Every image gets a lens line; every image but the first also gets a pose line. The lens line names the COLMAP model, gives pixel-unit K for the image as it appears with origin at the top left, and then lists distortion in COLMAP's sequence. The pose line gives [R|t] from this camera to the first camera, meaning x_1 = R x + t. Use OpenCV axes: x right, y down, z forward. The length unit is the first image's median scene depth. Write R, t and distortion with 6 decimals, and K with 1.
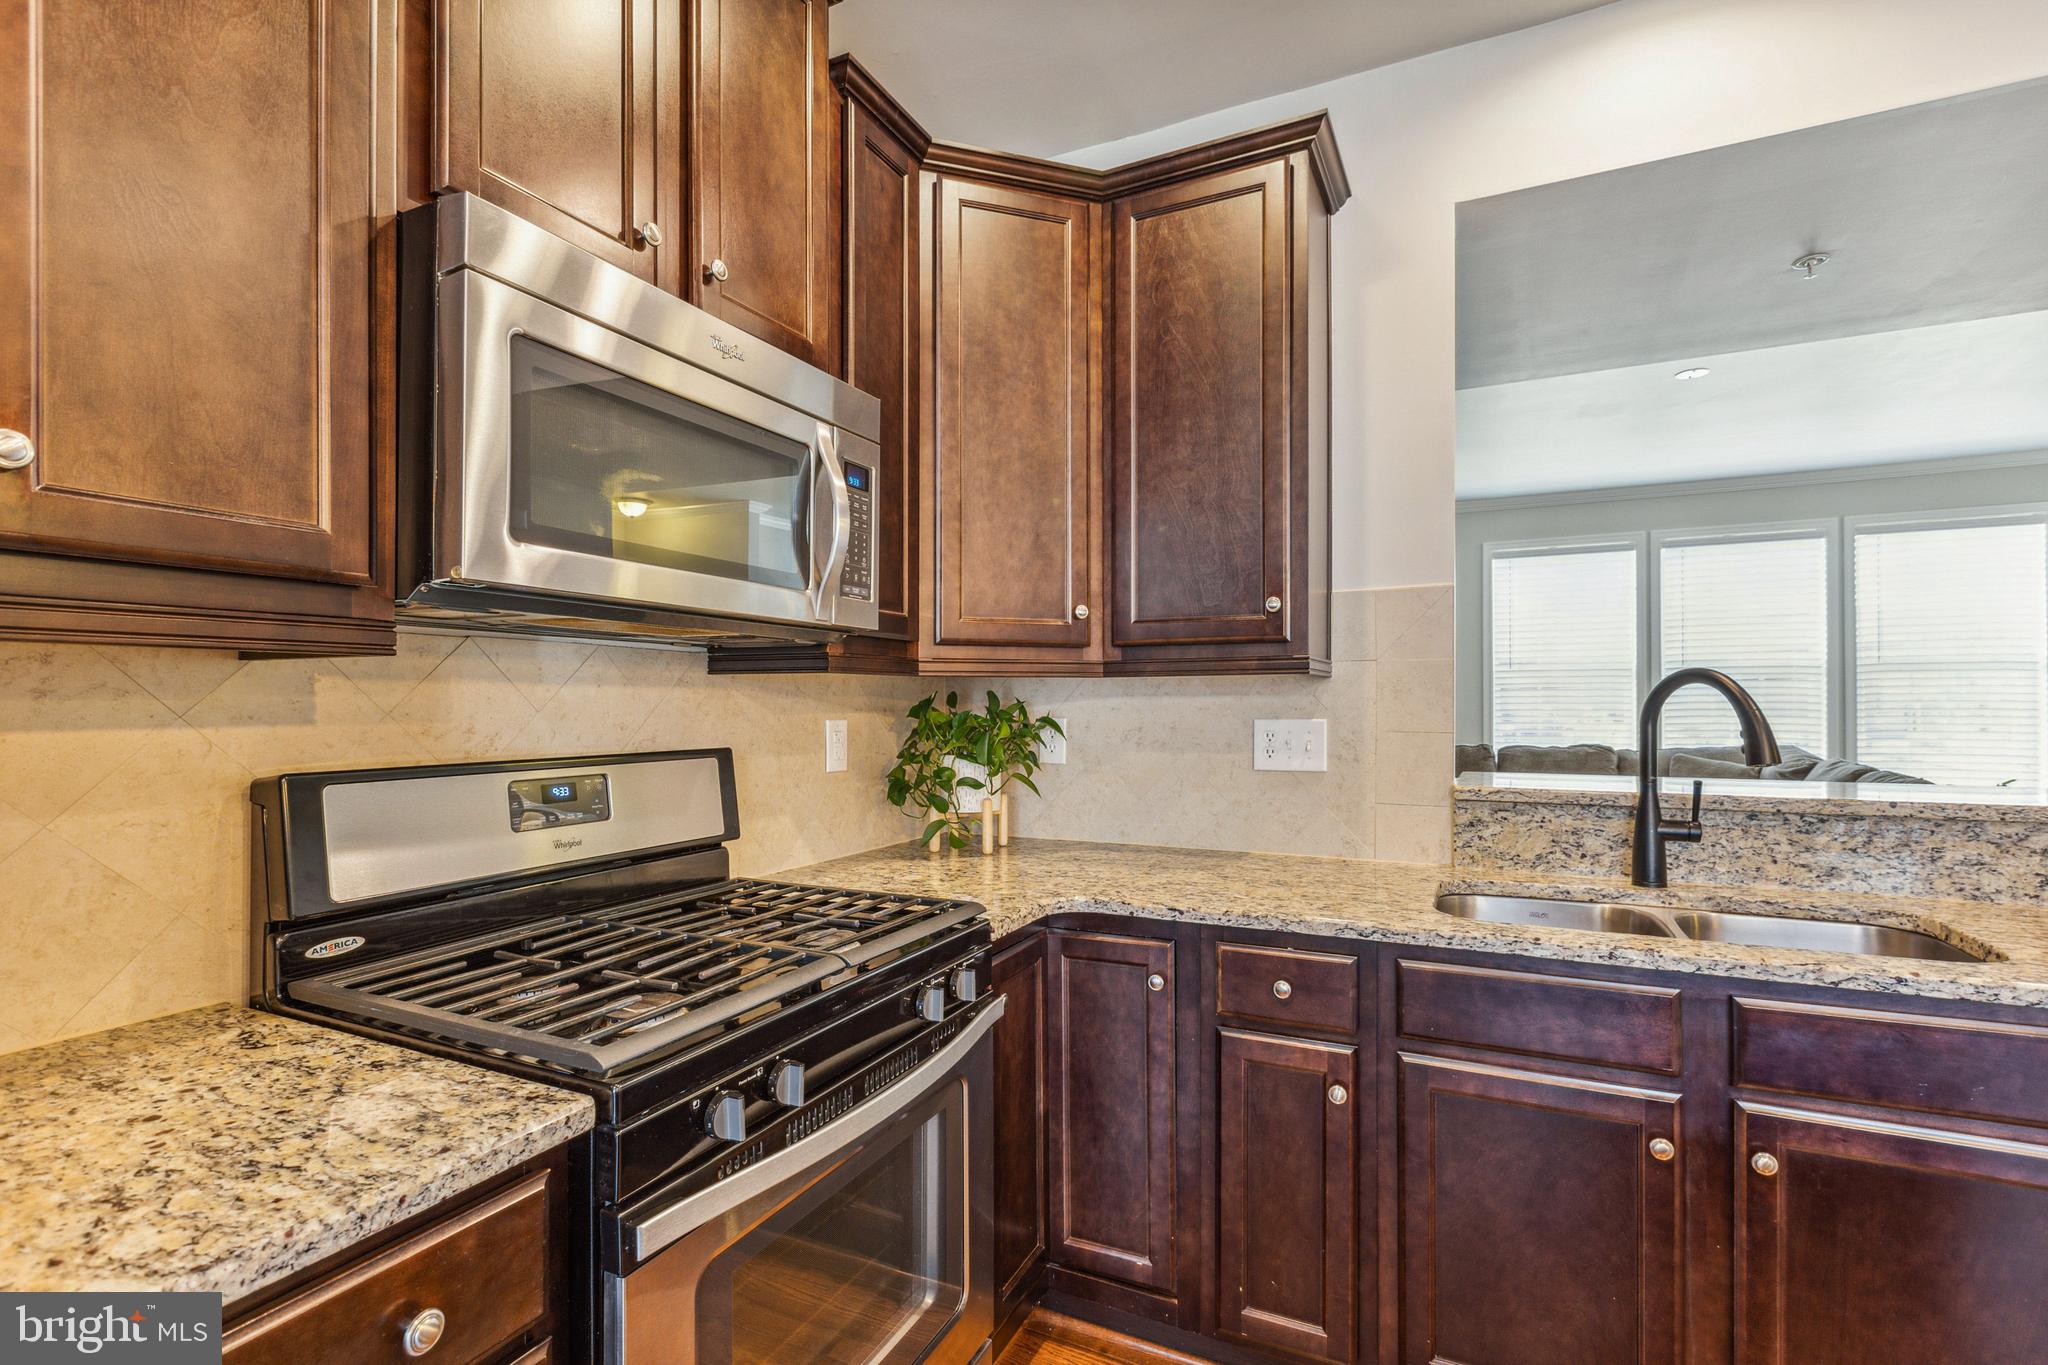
lens RADIAL K [[939.8, 0, 1028.6], [0, 939.8, 699.6], [0, 0, 1]] dist [0.004261, -0.002723]
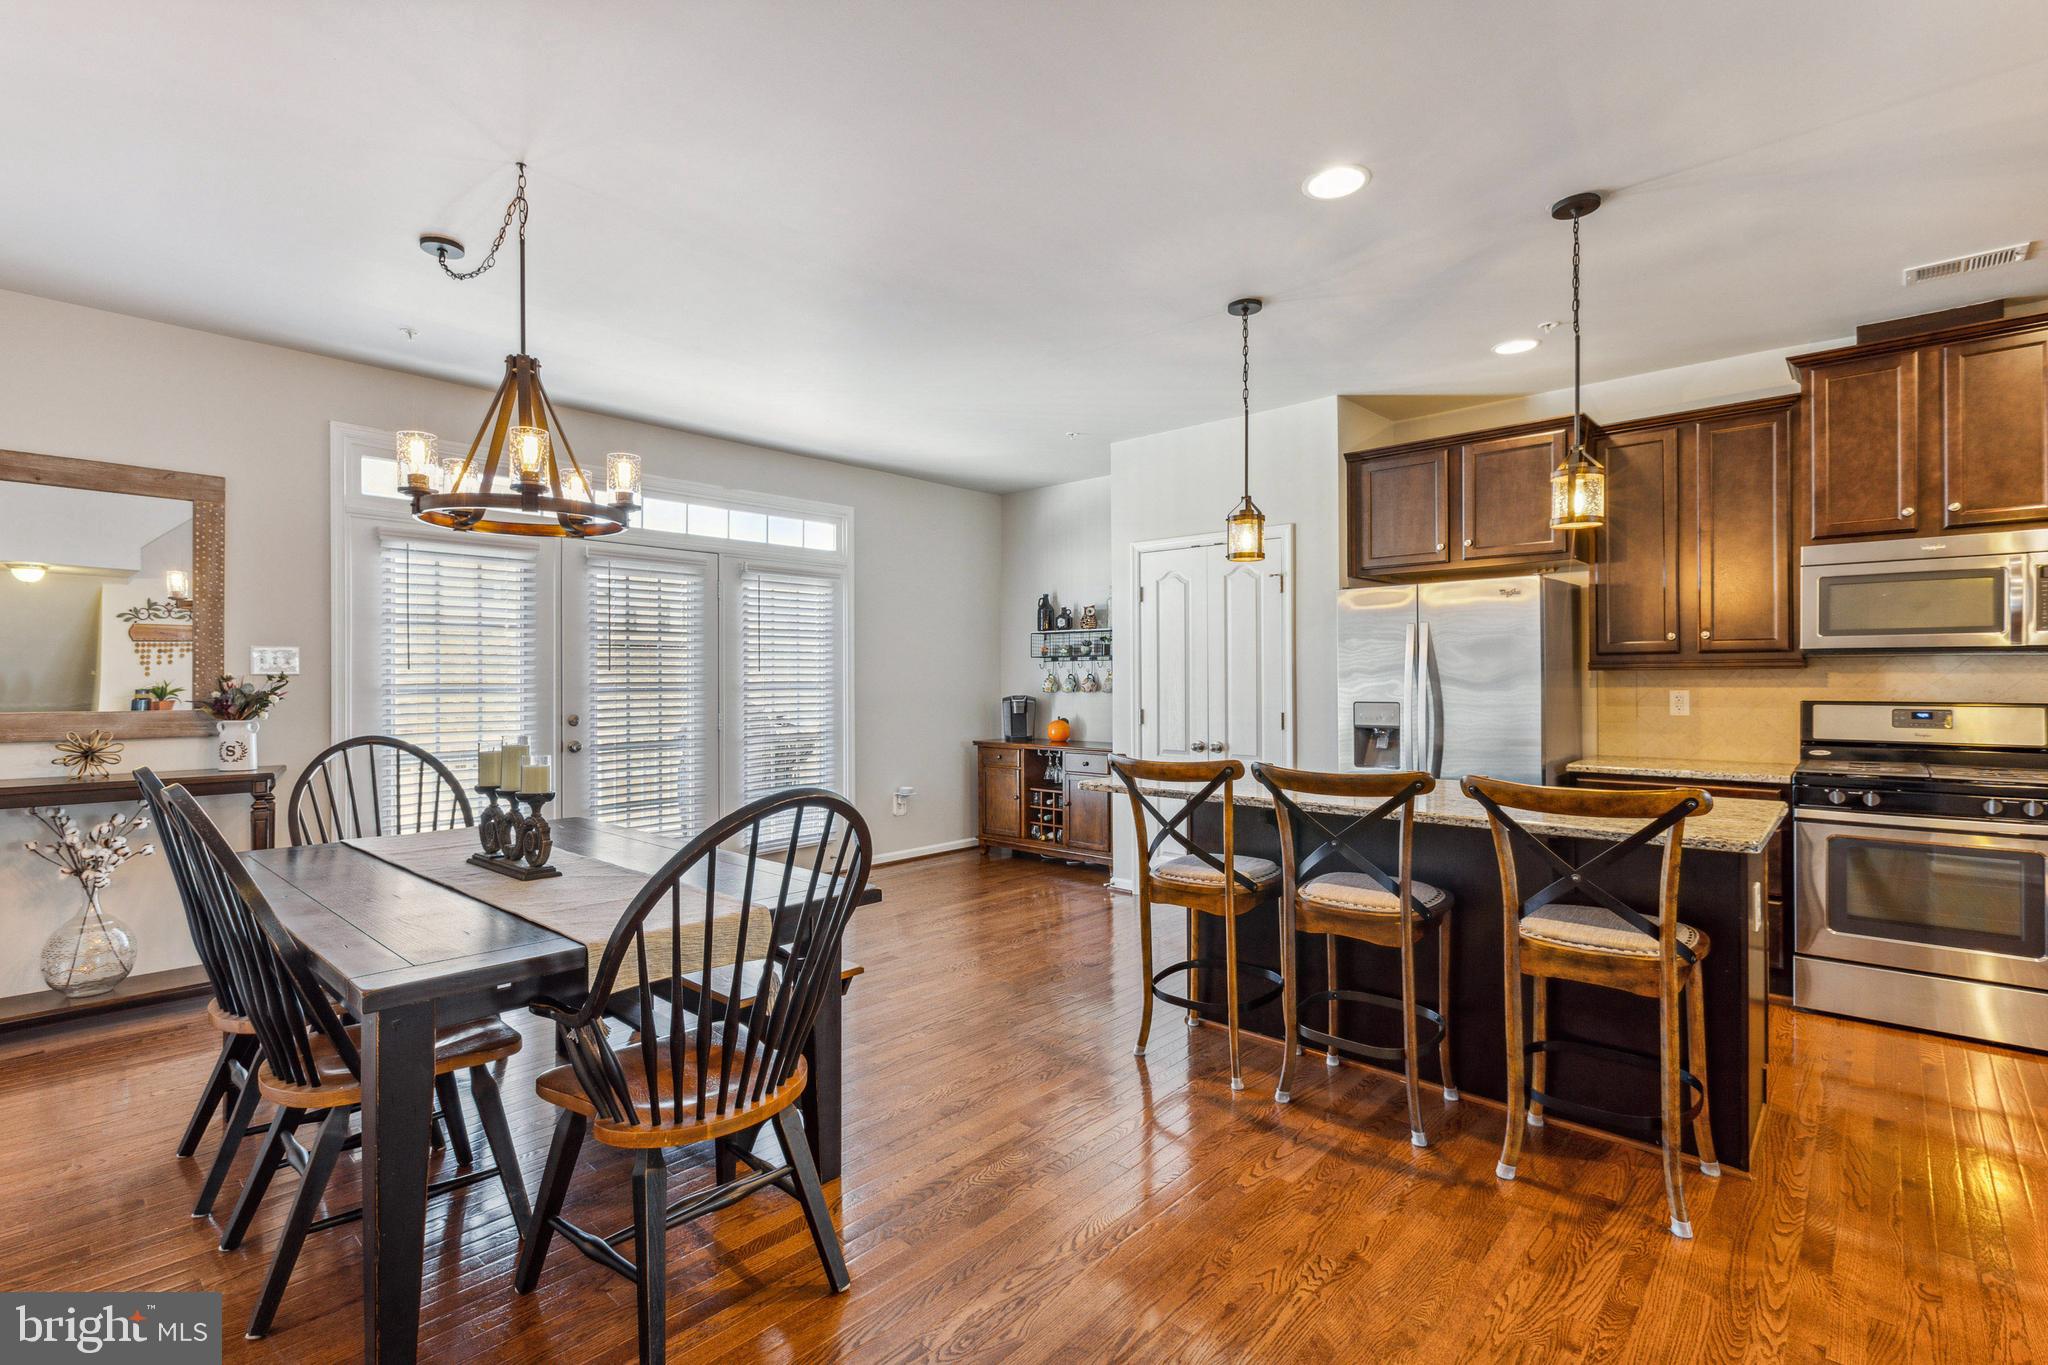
lens RADIAL K [[939.8, 0, 1014.7], [0, 939.8, 676.3], [0, 0, 1]] dist [0.004261, -0.002723]
pose [[-0.289440, 0.000328, -0.957196, 2.231374], [0.005373, 0.999985, -0.001282, -0.015741], [0.957181, -0.005515, -0.289438, -0.534356]]
